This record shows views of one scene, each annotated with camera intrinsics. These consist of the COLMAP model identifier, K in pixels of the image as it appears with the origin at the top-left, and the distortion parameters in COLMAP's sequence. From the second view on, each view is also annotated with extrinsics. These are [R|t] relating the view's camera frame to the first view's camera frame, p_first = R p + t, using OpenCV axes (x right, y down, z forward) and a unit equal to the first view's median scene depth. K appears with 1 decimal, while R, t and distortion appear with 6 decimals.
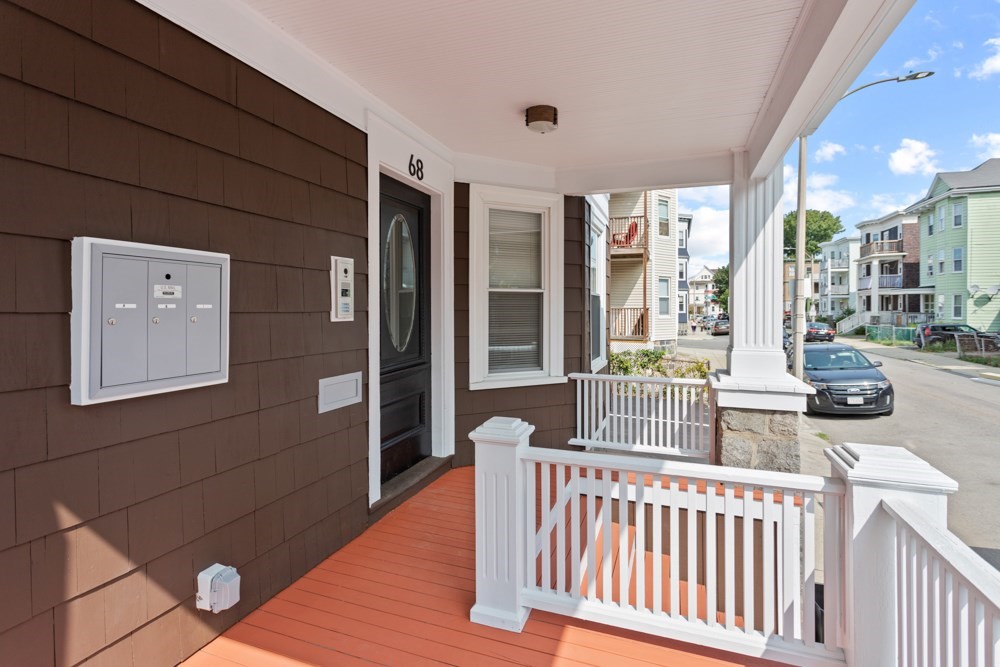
lens RADIAL K [[481.4, 0, 505.6], [0, 481.4, 326.8], [0, 0, 1]] dist [0.001902, 0.000692]
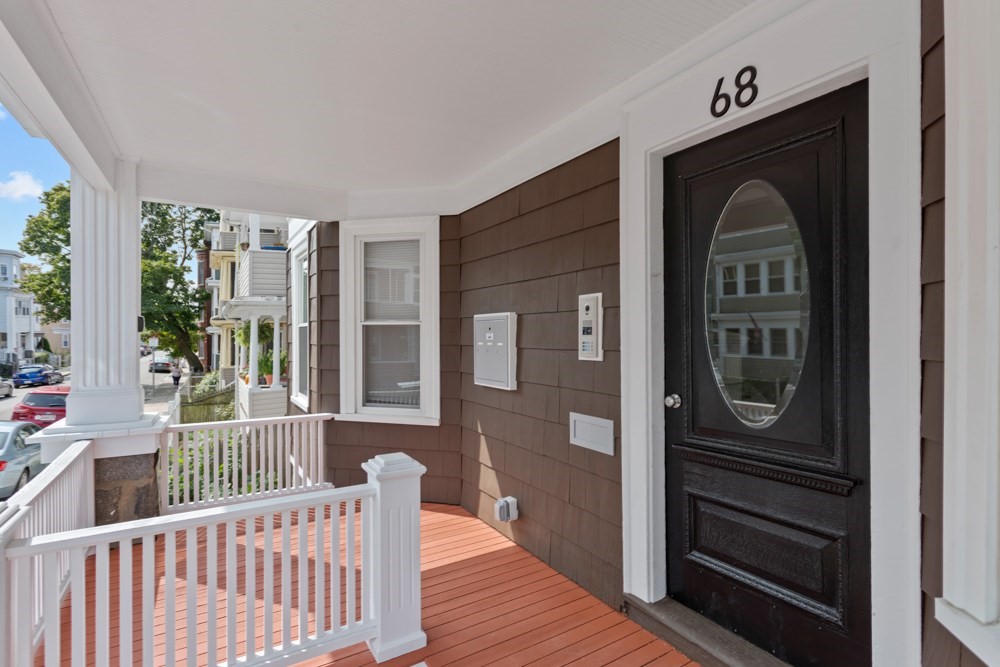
lens RADIAL K [[481.4, 0, 505.6], [0, 481.4, 326.8], [0, 0, 1]] dist [0.001902, 0.000692]
pose [[-0.626278, 0.009099, -0.779546, 0.518738], [-0.006183, 0.999842, 0.016637, -0.093907], [0.779575, 0.015239, -0.626124, 1.474467]]
